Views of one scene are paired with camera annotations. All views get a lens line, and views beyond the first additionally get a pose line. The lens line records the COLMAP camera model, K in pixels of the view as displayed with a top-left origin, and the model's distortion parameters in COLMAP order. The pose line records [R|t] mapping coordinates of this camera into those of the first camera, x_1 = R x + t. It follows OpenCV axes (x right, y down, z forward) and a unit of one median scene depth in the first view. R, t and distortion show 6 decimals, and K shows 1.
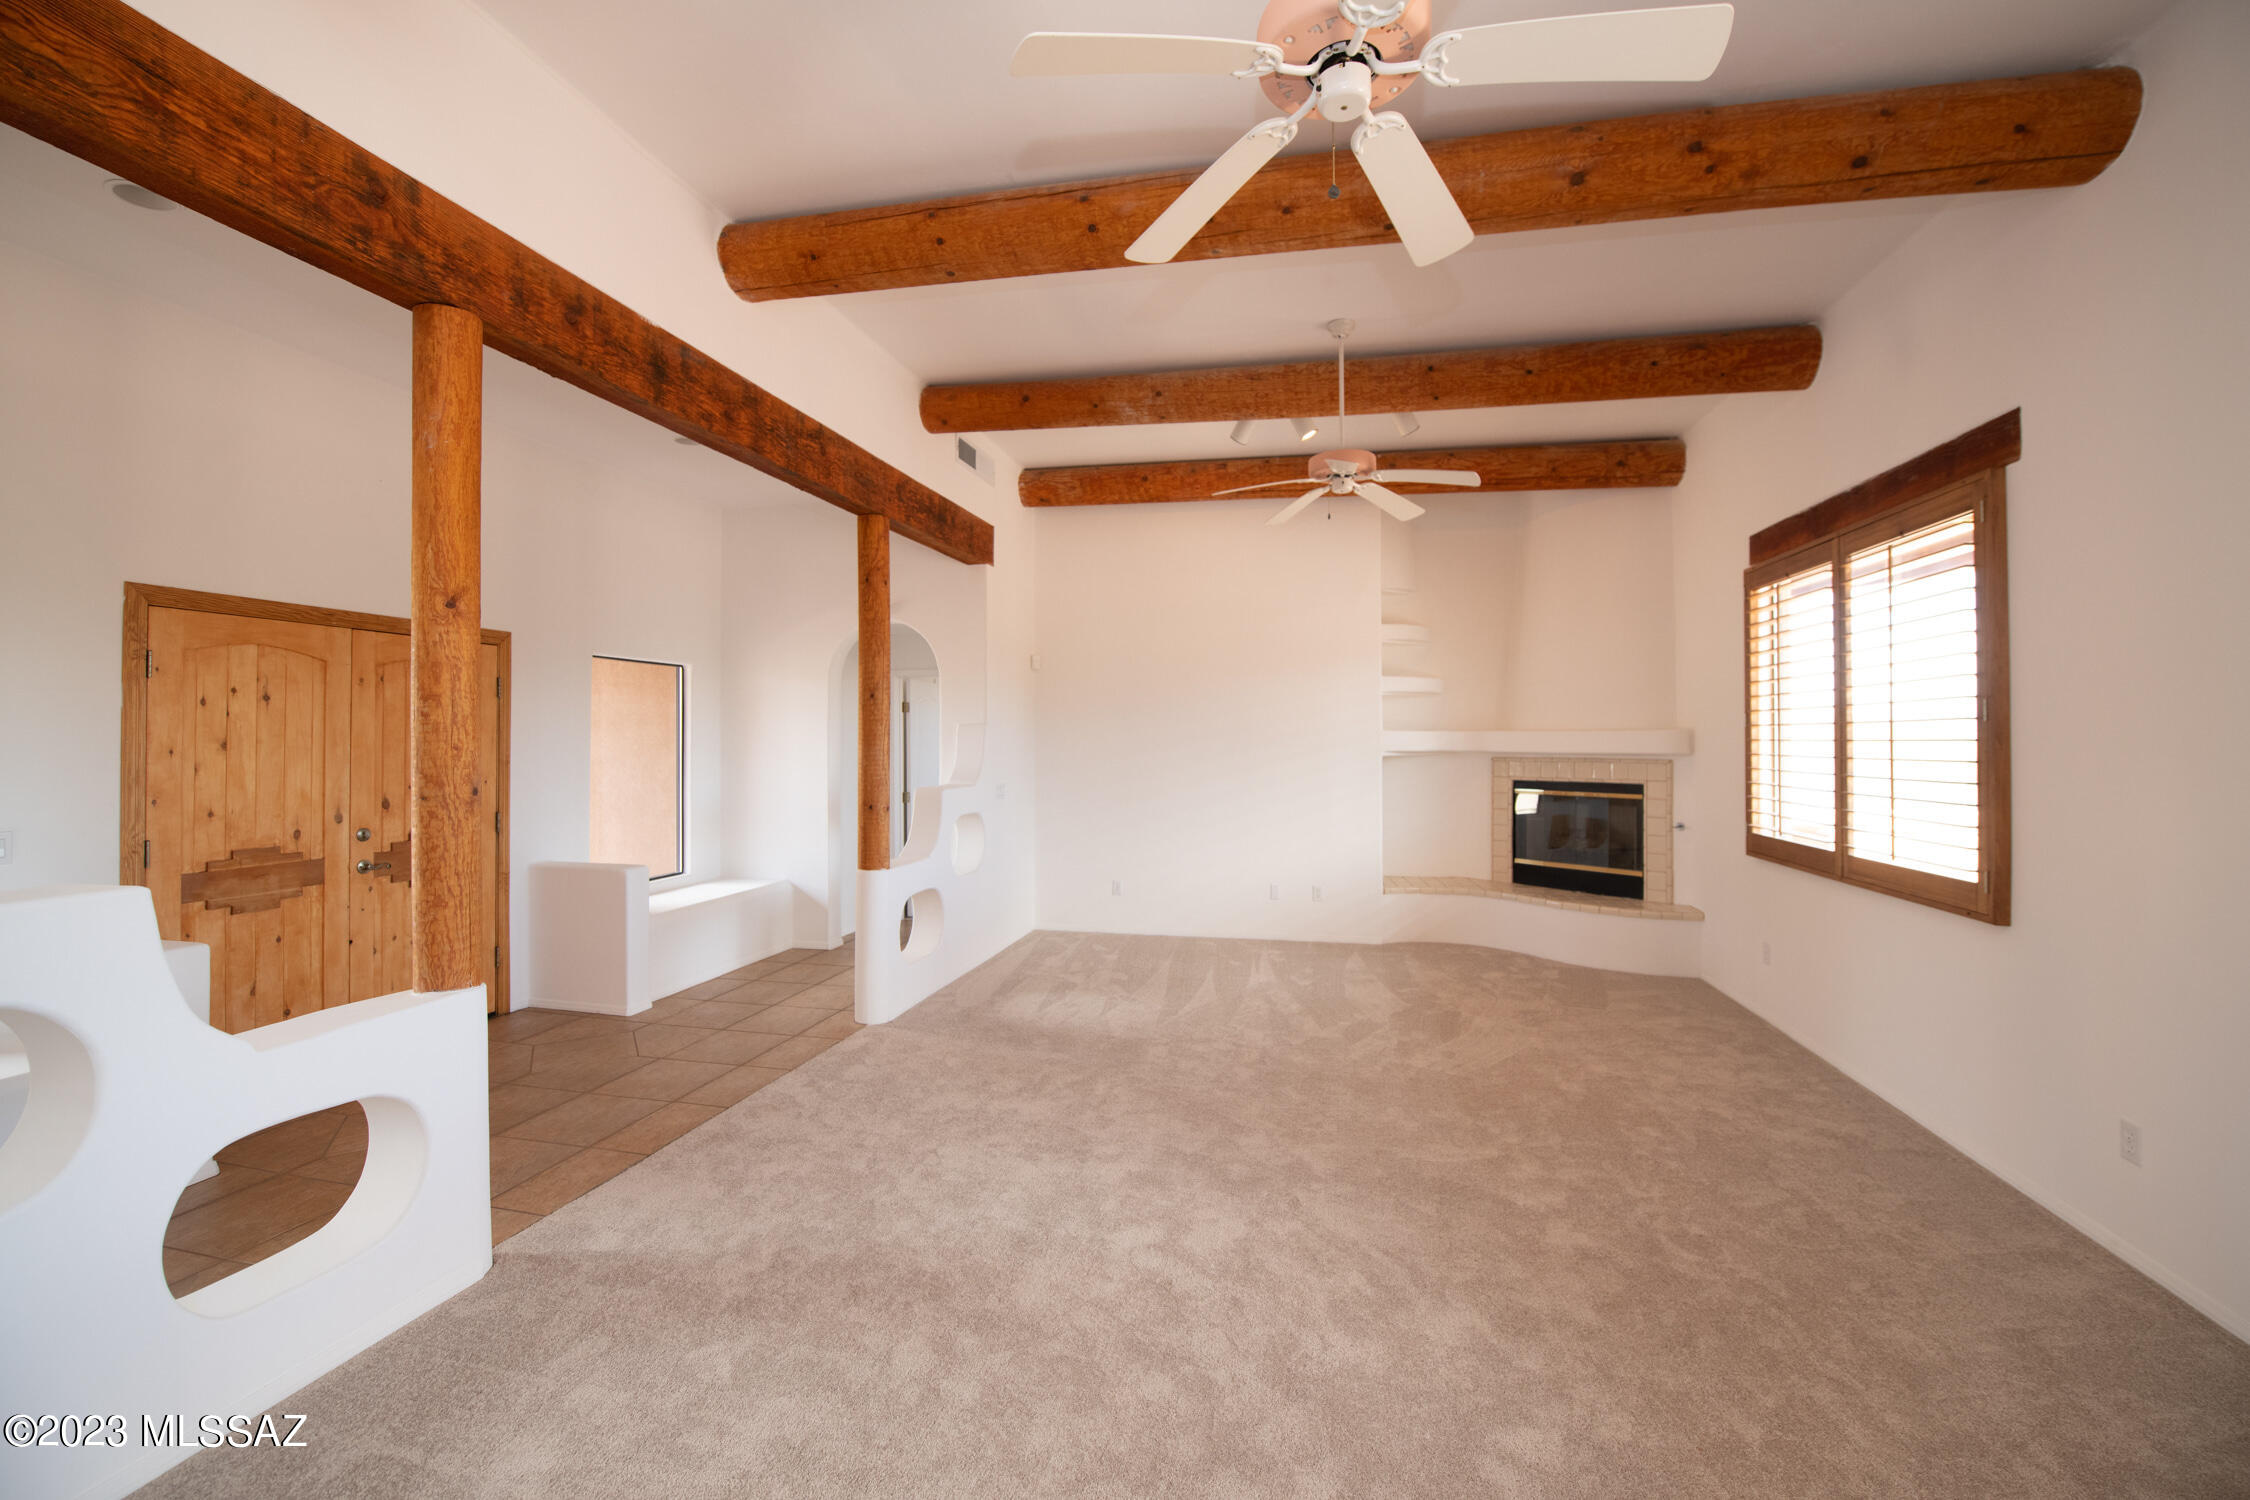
lens RADIAL K [[919.7, 0, 1135.5], [0, 919.7, 737.2], [0, 0, 1]] dist [-0.010806, -0.000294]
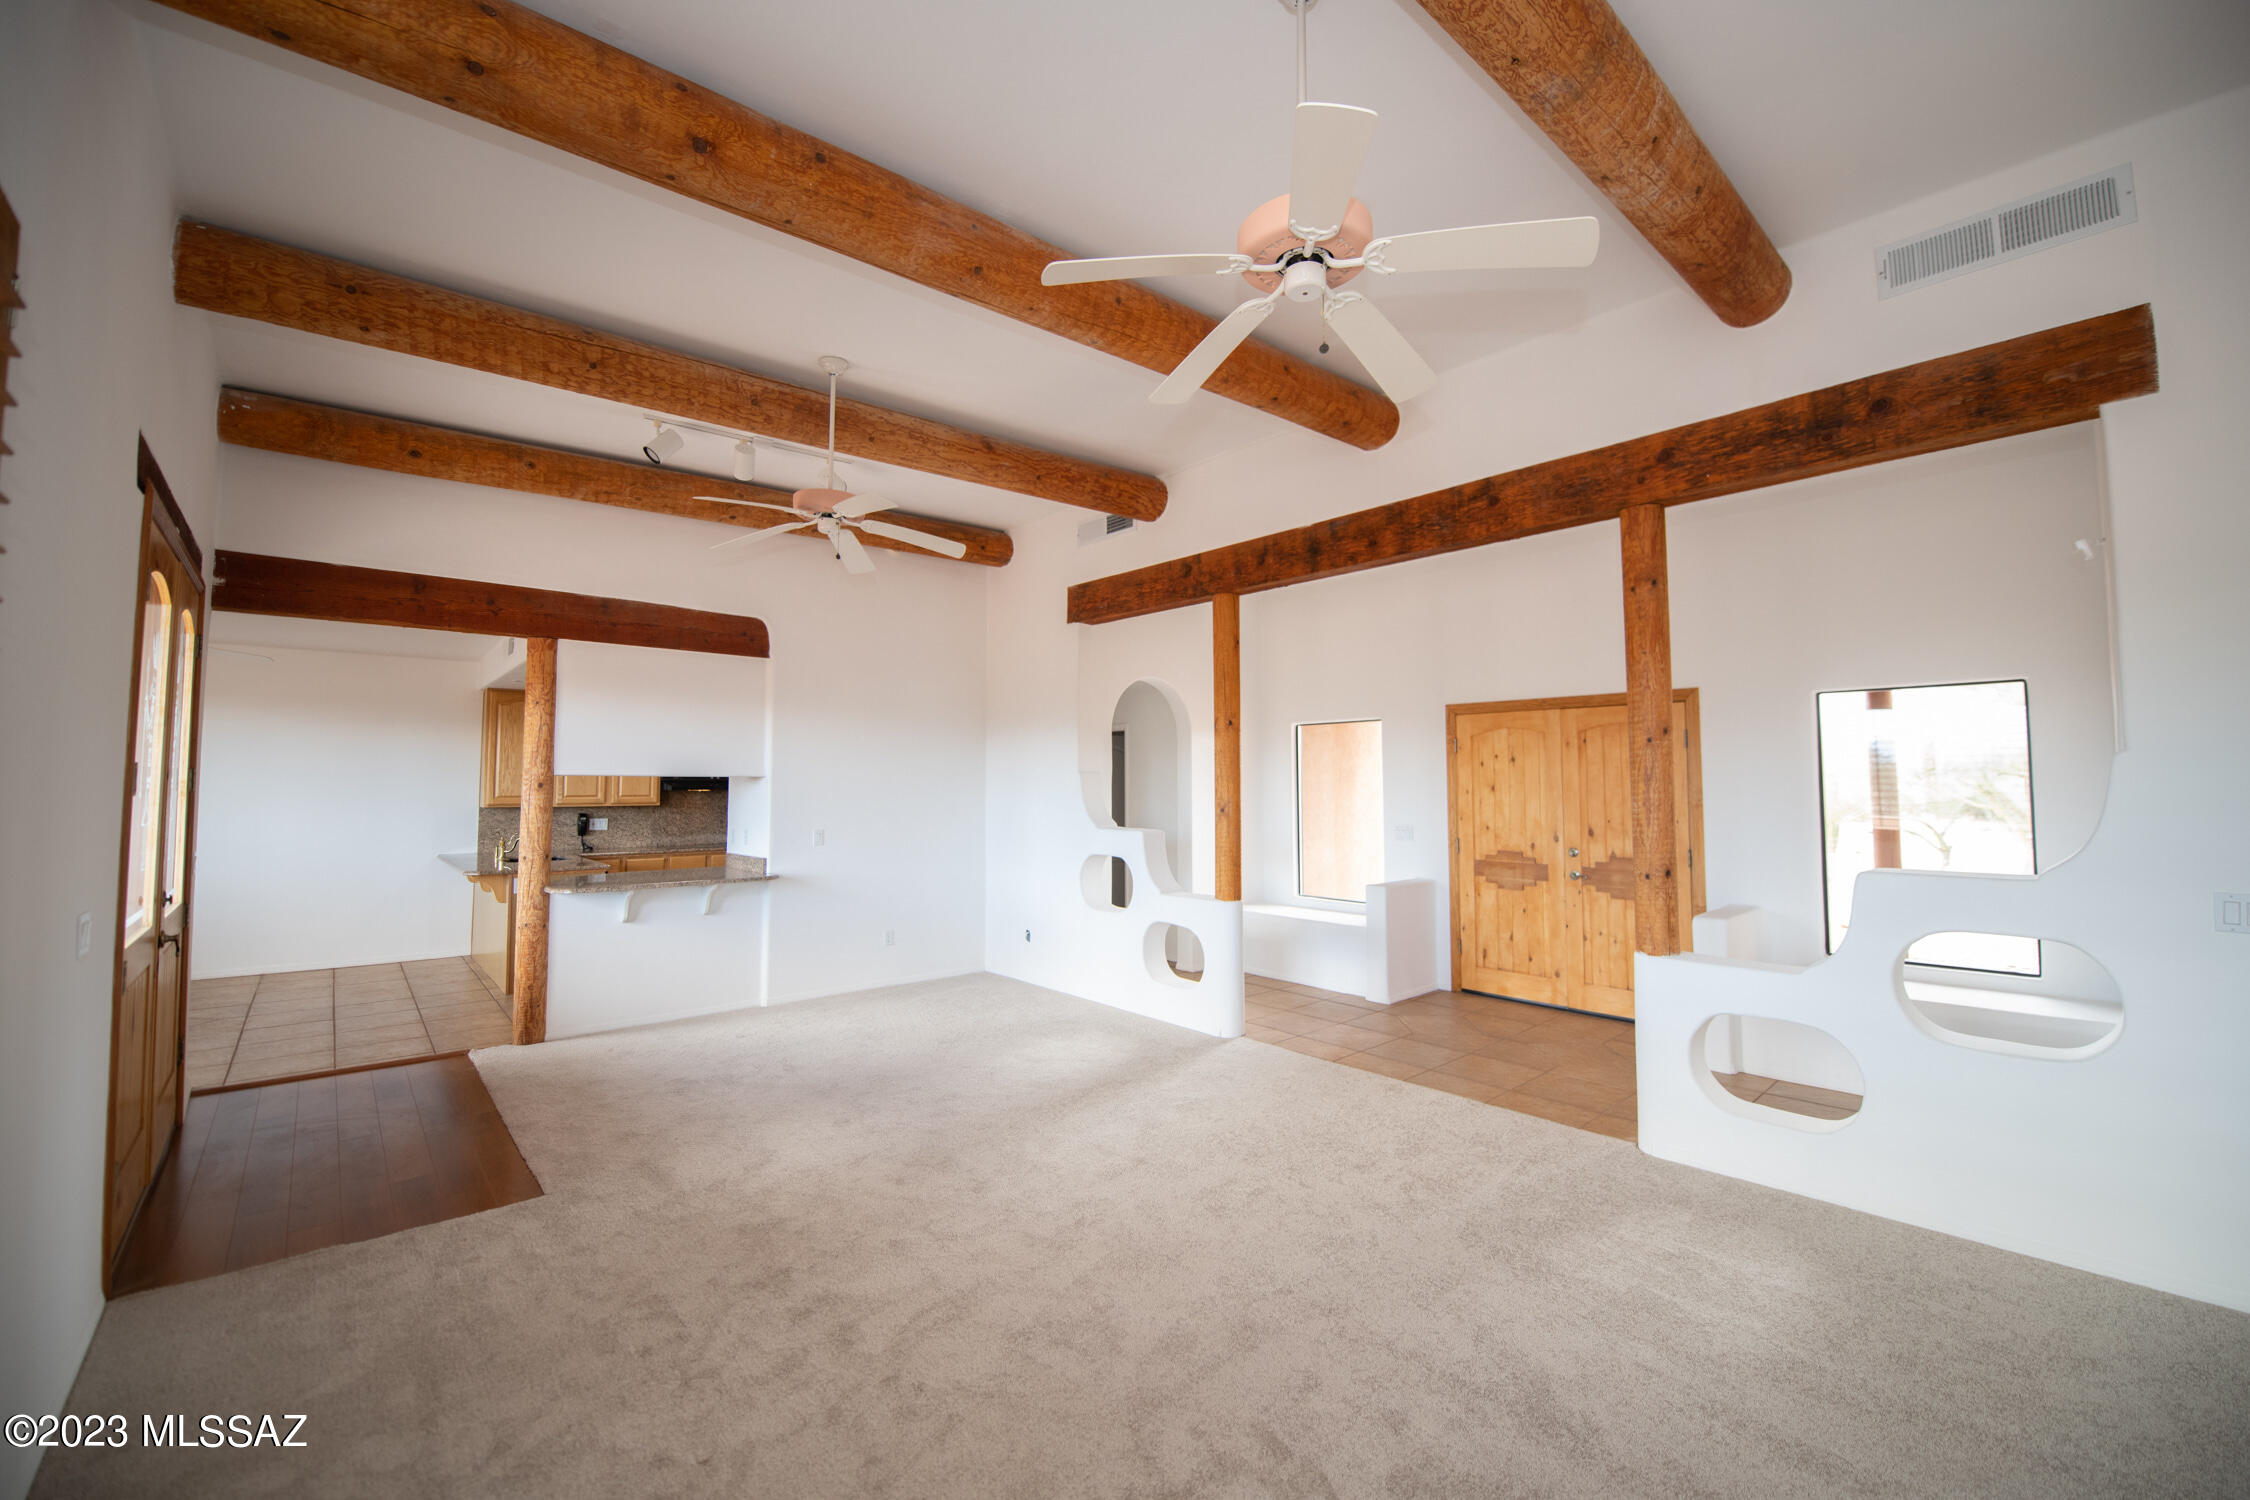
lens RADIAL K [[919.7, 0, 1127.7], [0, 919.7, 743.3], [0, 0, 1]] dist [-0.010806, -0.000294]
pose [[-0.587579, -0.030226, -0.808602, 0.752602], [0.008697, 0.999008, -0.043663, -0.006475], [0.809120, -0.032688, -0.586733, 1.348718]]
